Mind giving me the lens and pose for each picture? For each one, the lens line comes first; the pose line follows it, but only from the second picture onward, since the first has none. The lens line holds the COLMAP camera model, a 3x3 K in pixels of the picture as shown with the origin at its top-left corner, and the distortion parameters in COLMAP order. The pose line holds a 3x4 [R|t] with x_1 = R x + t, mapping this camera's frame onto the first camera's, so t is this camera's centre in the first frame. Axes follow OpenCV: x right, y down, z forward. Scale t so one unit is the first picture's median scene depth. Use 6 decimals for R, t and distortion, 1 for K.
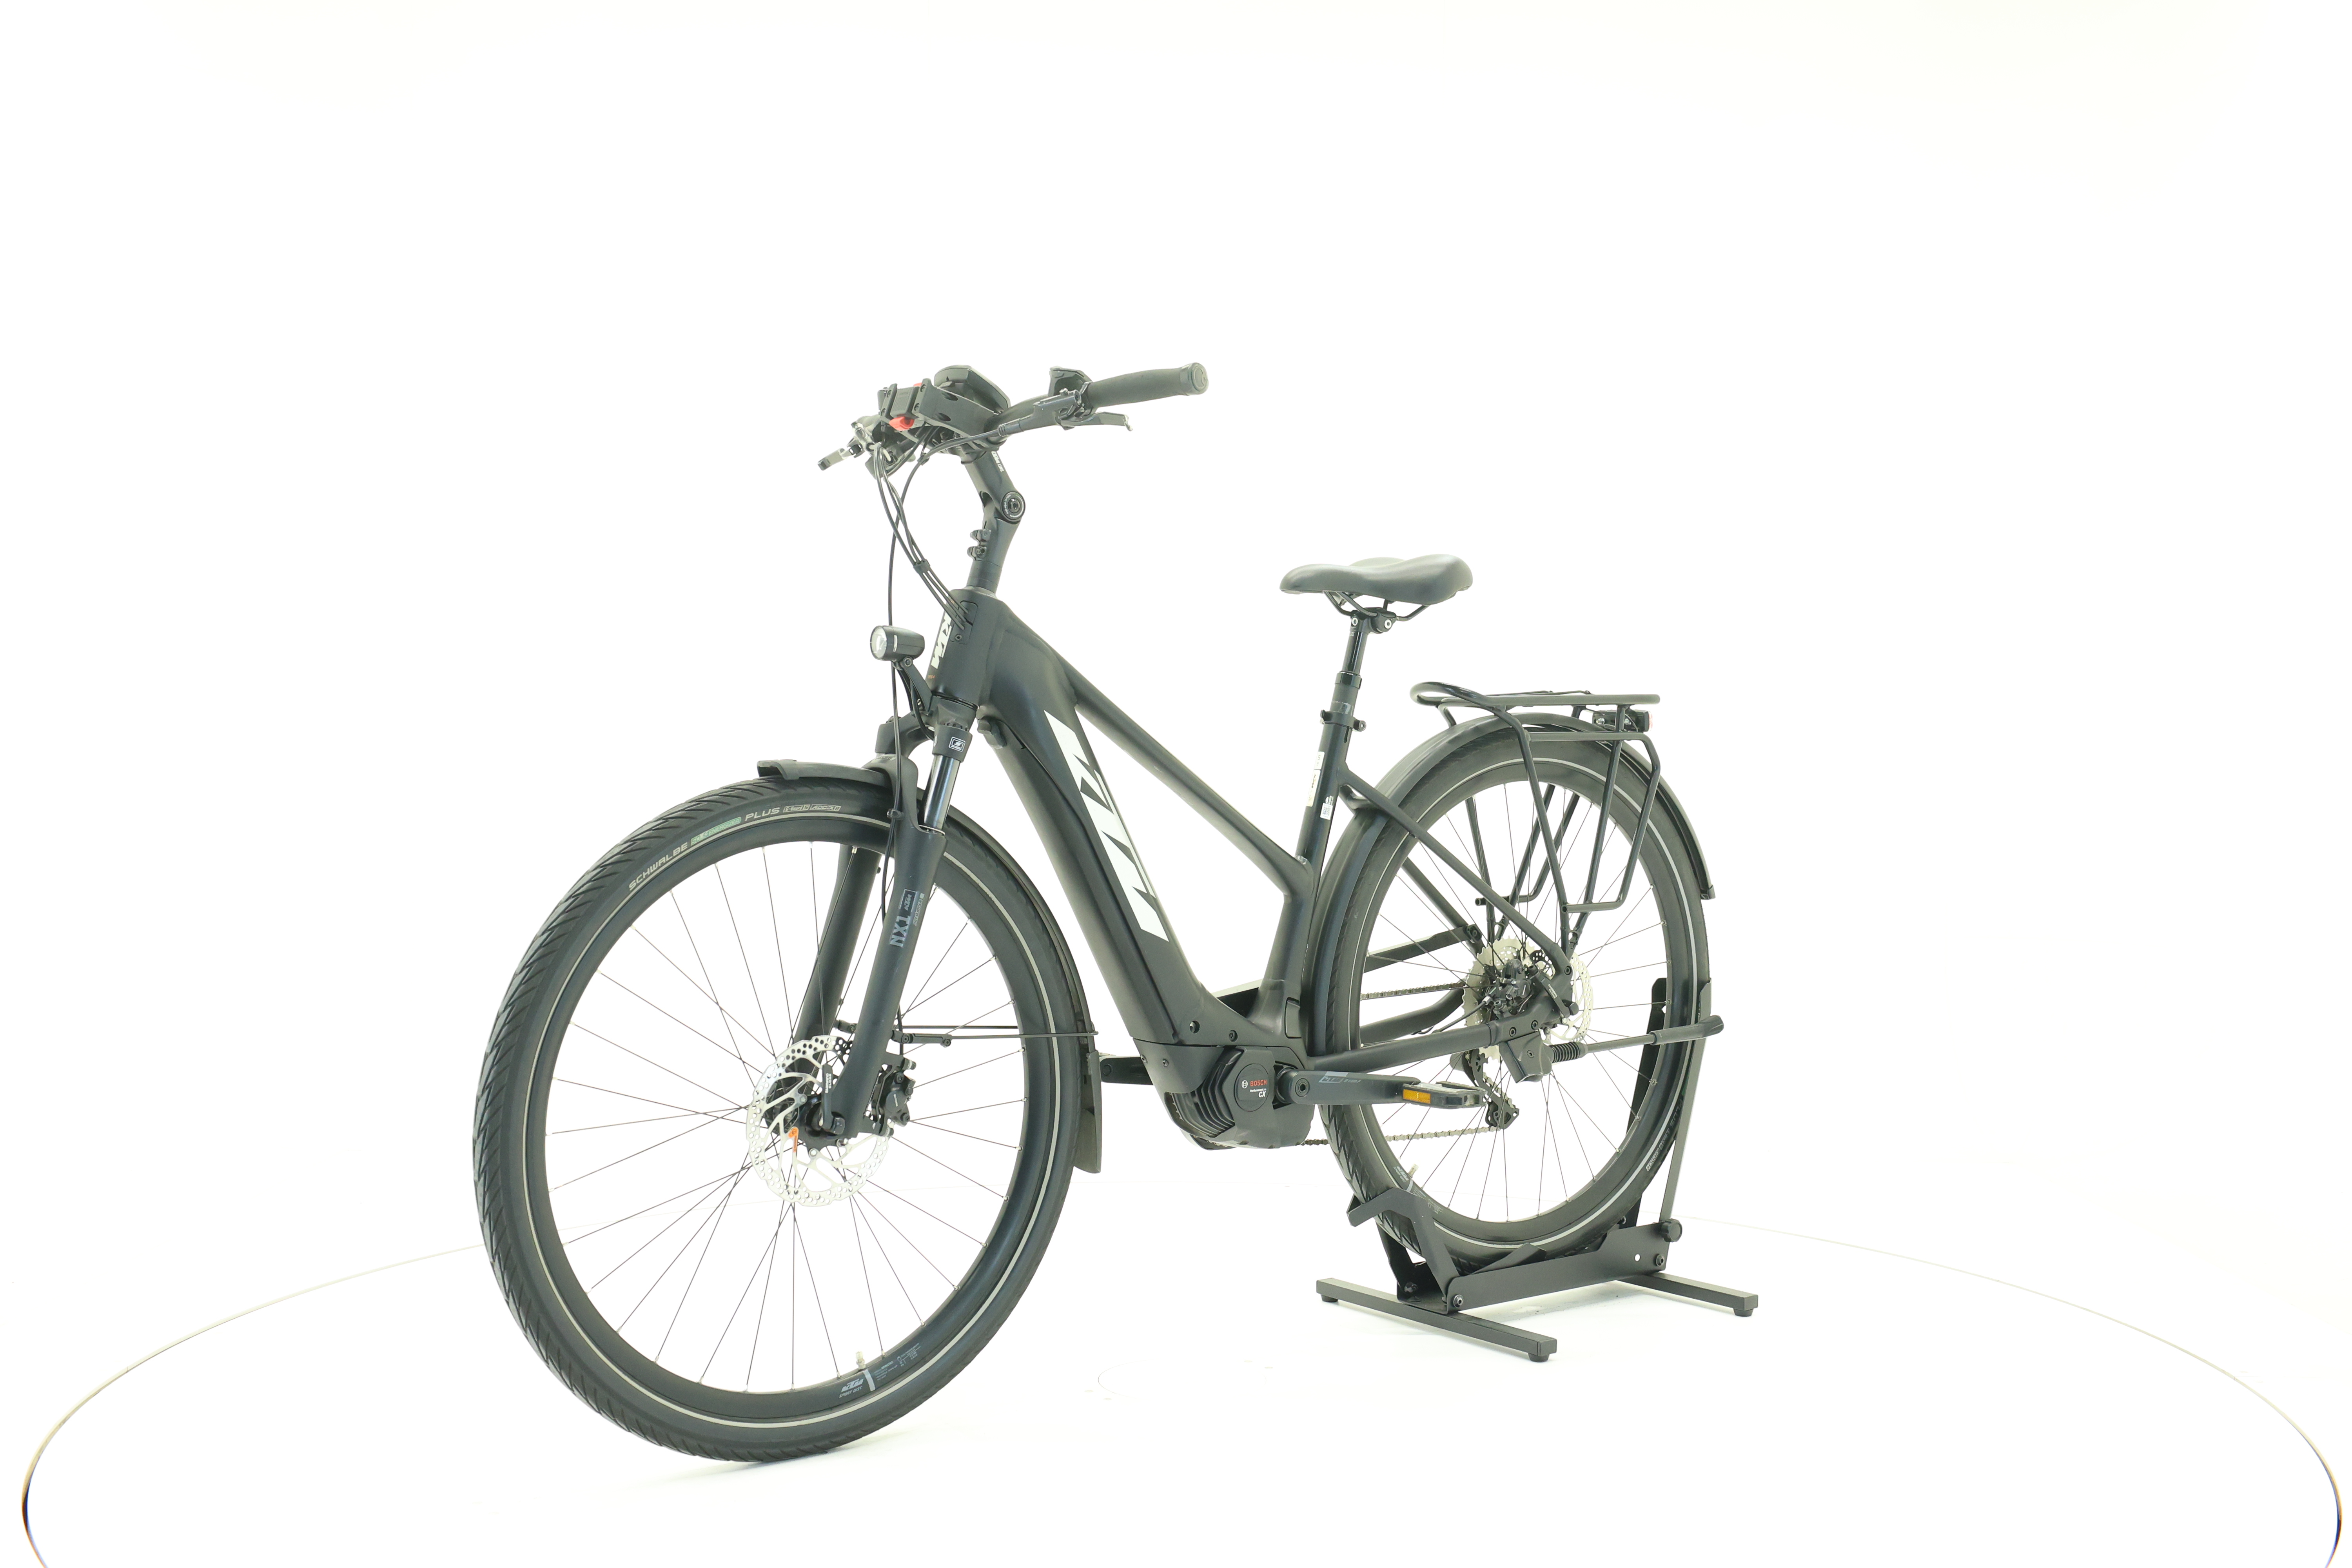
lens RADIAL K [[2504.9, 0, 1173.9], [0, 2504.9, 779.9], [0, 0, 1]] dist [-0.020750, 0.000000]
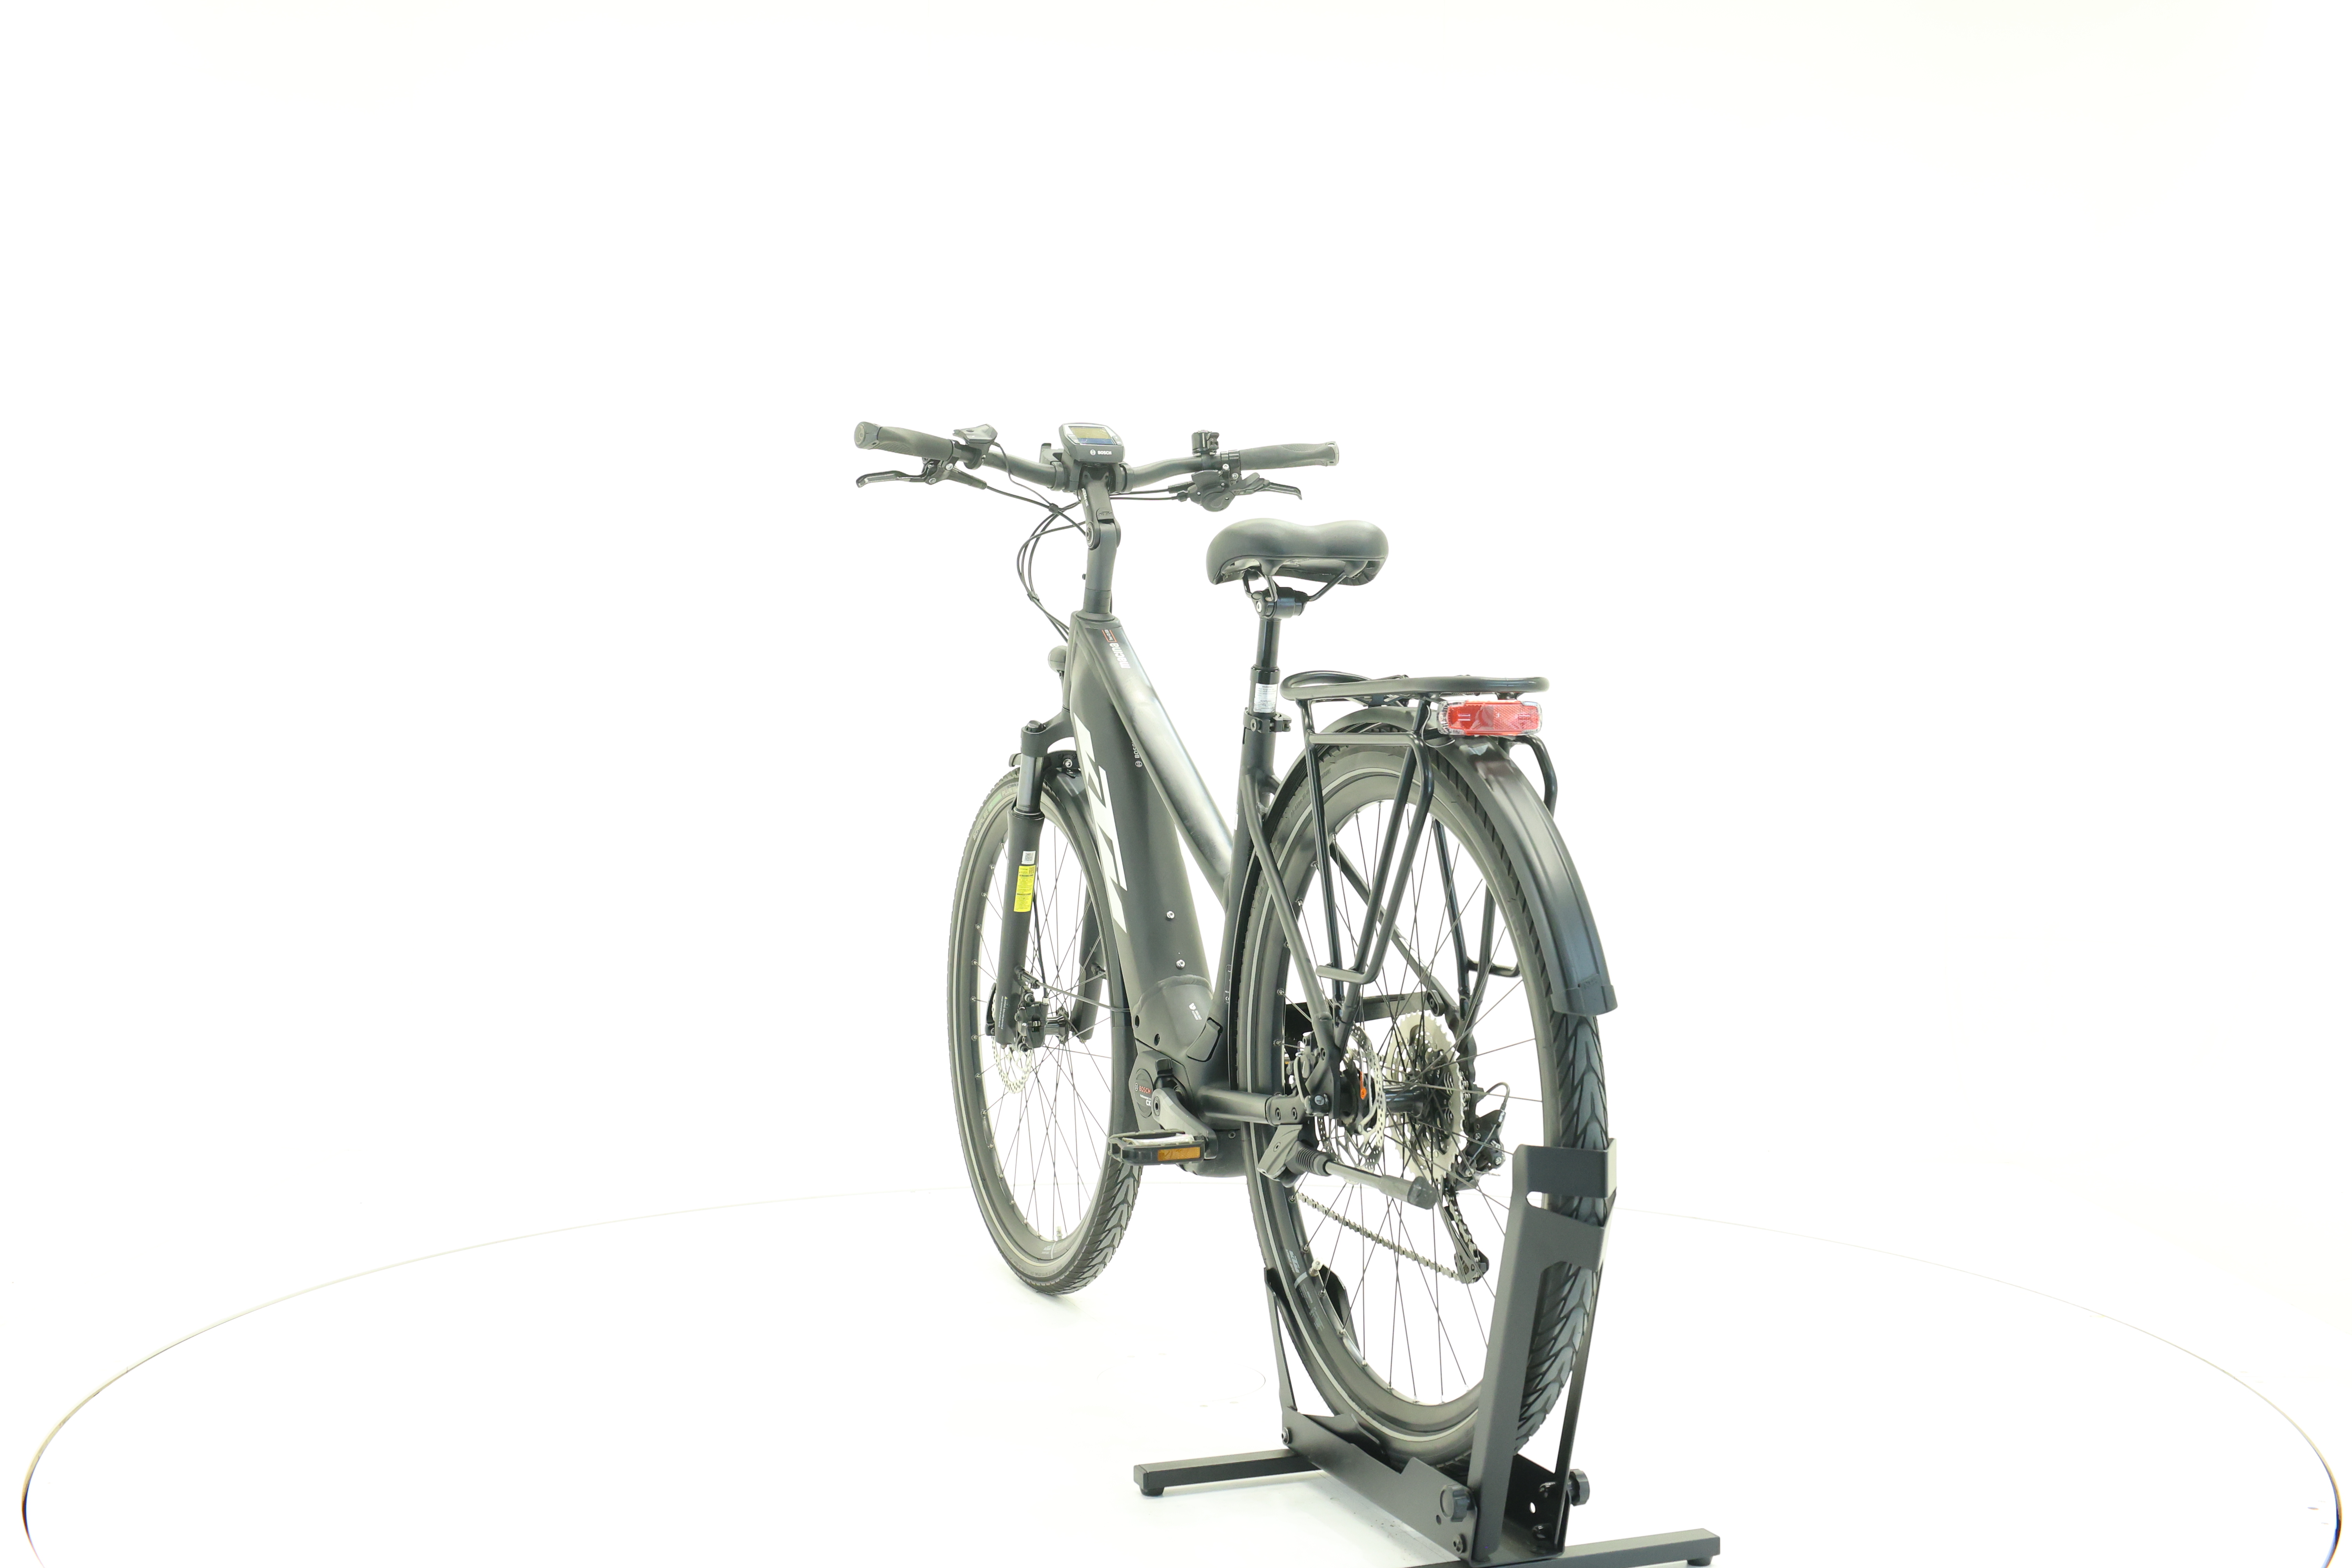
lens RADIAL K [[2504.9, 0, 1172.8], [0, 2504.9, 773.1], [0, 0, 1]] dist [-0.020750, 0.000000]
pose [[-0.273043, 0.012243, -0.961924, 0.990936], [-0.025898, 0.999463, 0.020072, -0.023370], [0.961653, 0.030392, -0.272579, 1.298732]]
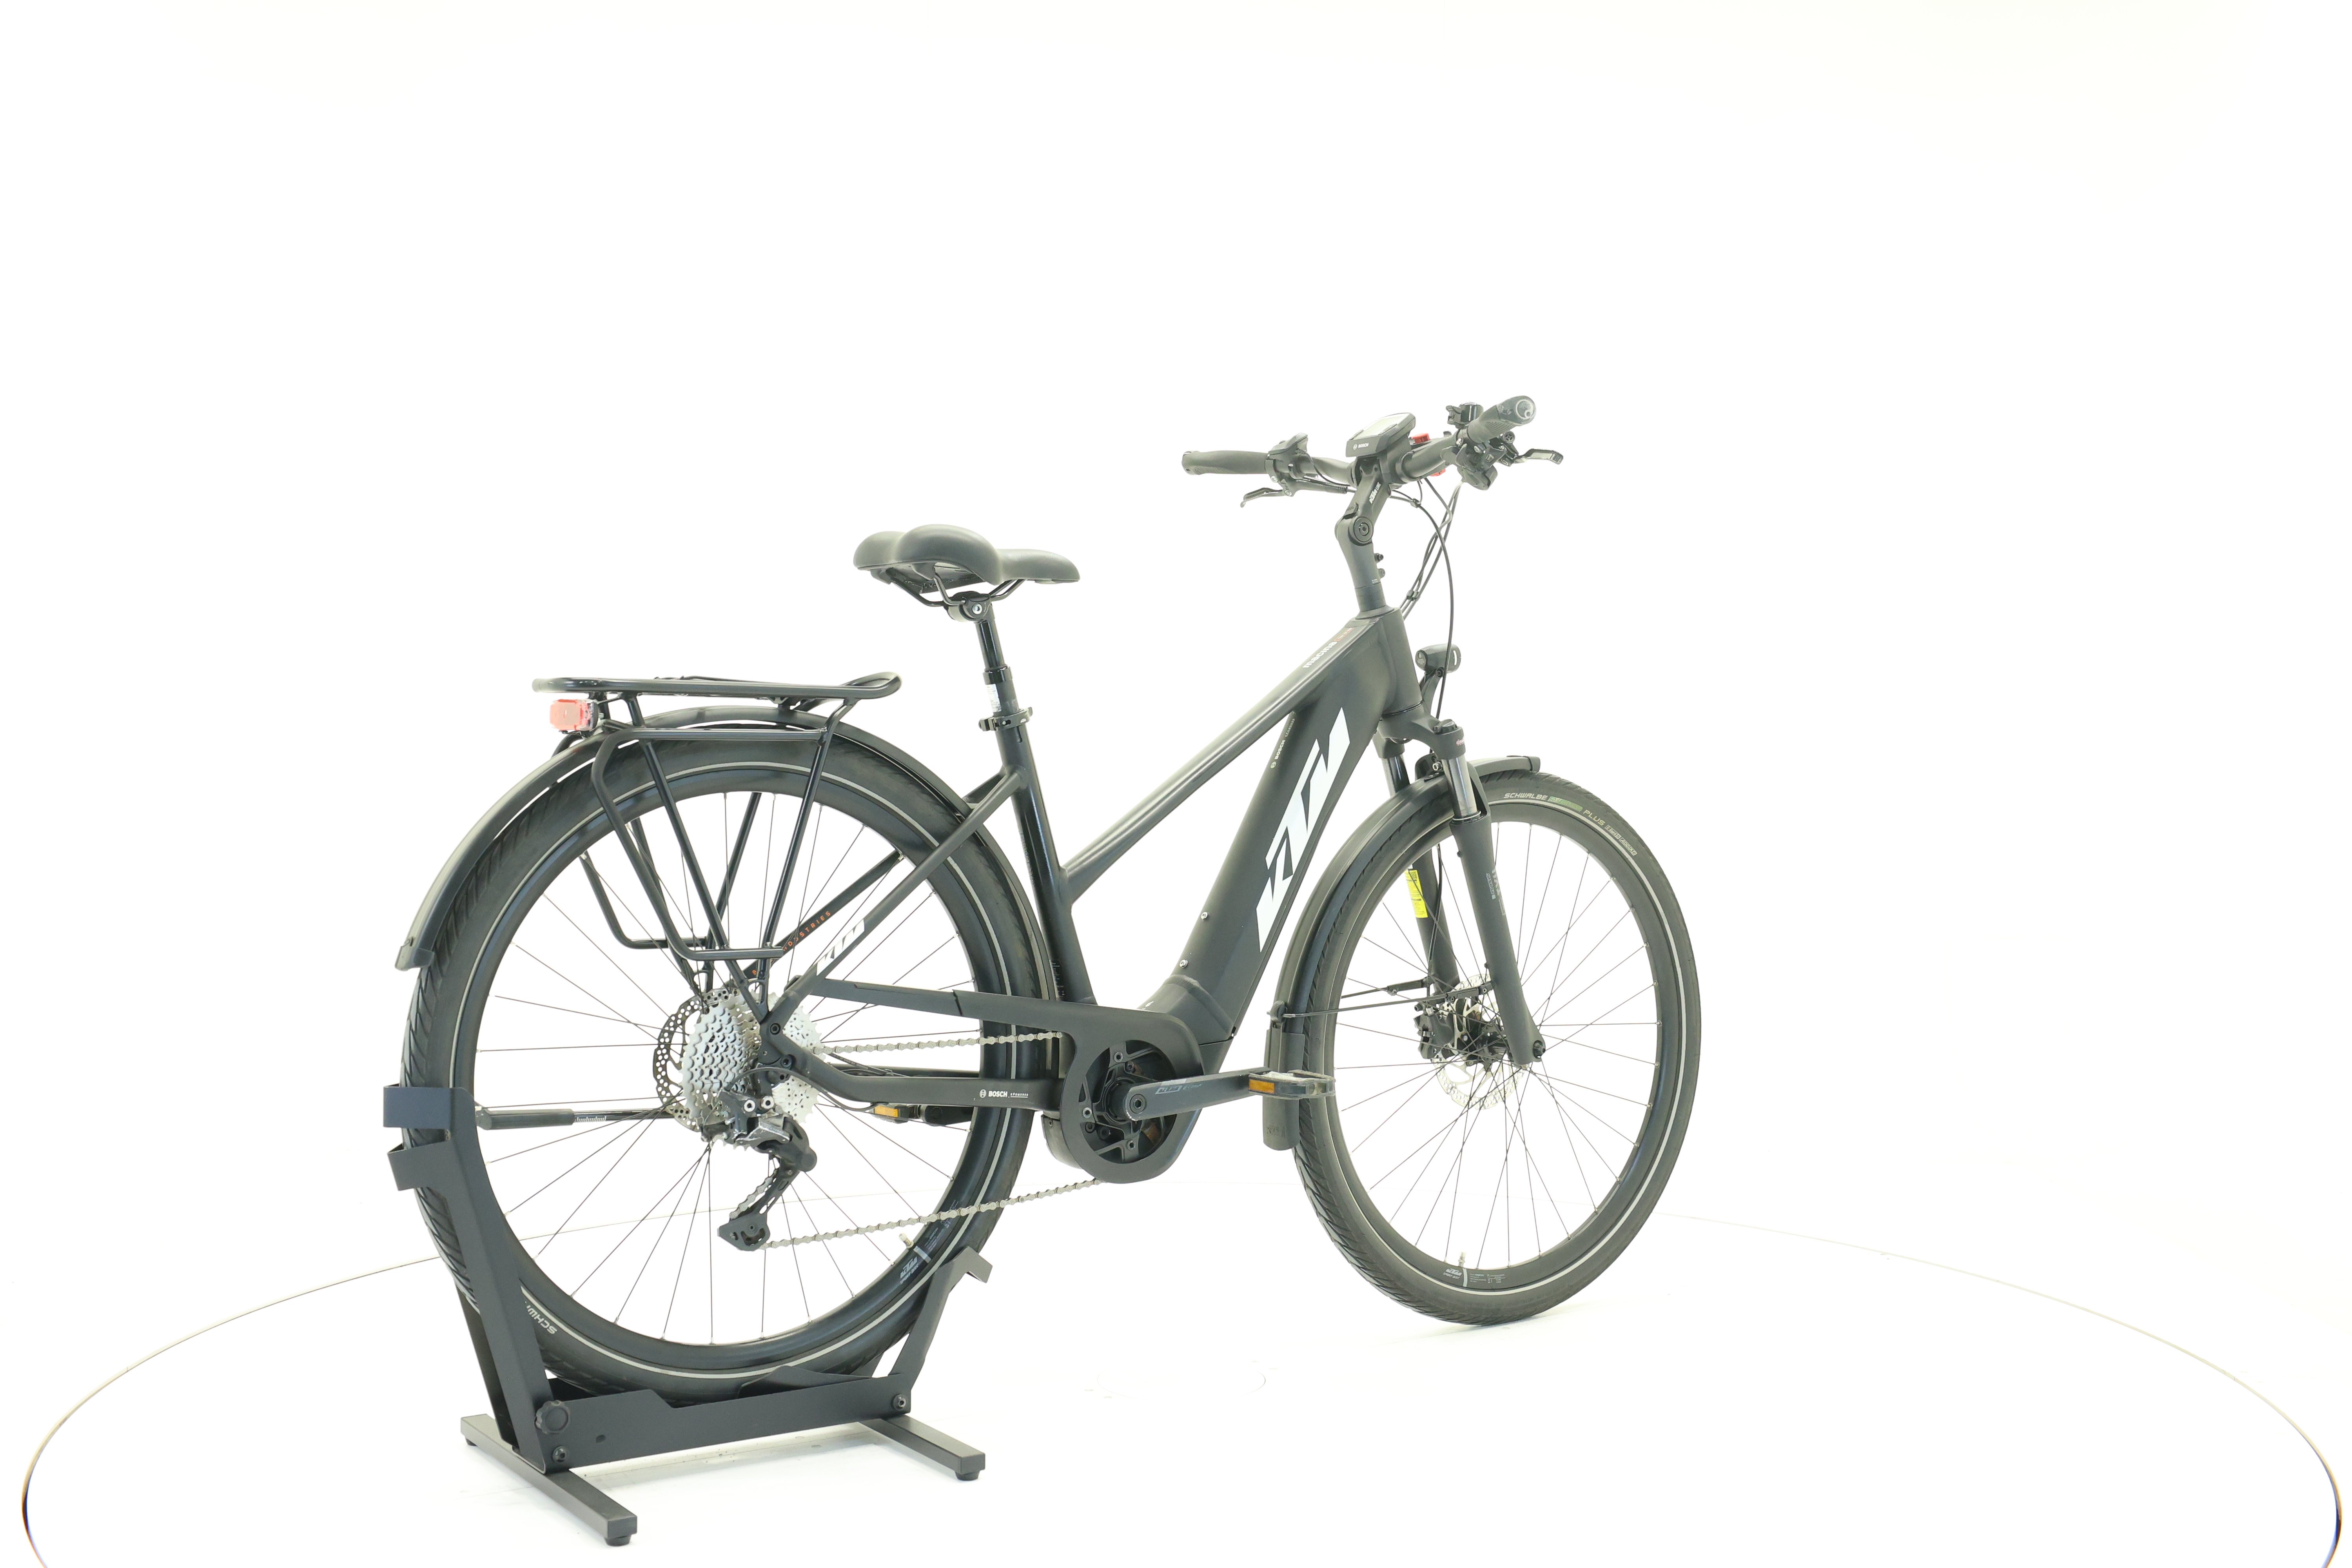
lens RADIAL K [[2504.9, 0, 1165.6], [0, 2504.9, 779.8], [0, 0, 1]] dist [-0.020750, 0.000000]
pose [[-0.998738, -0.008331, 0.049521, -0.038777], [-0.006230, 0.999080, 0.042434, -0.043591], [-0.049829, 0.042071, -0.997871, 2.045341]]
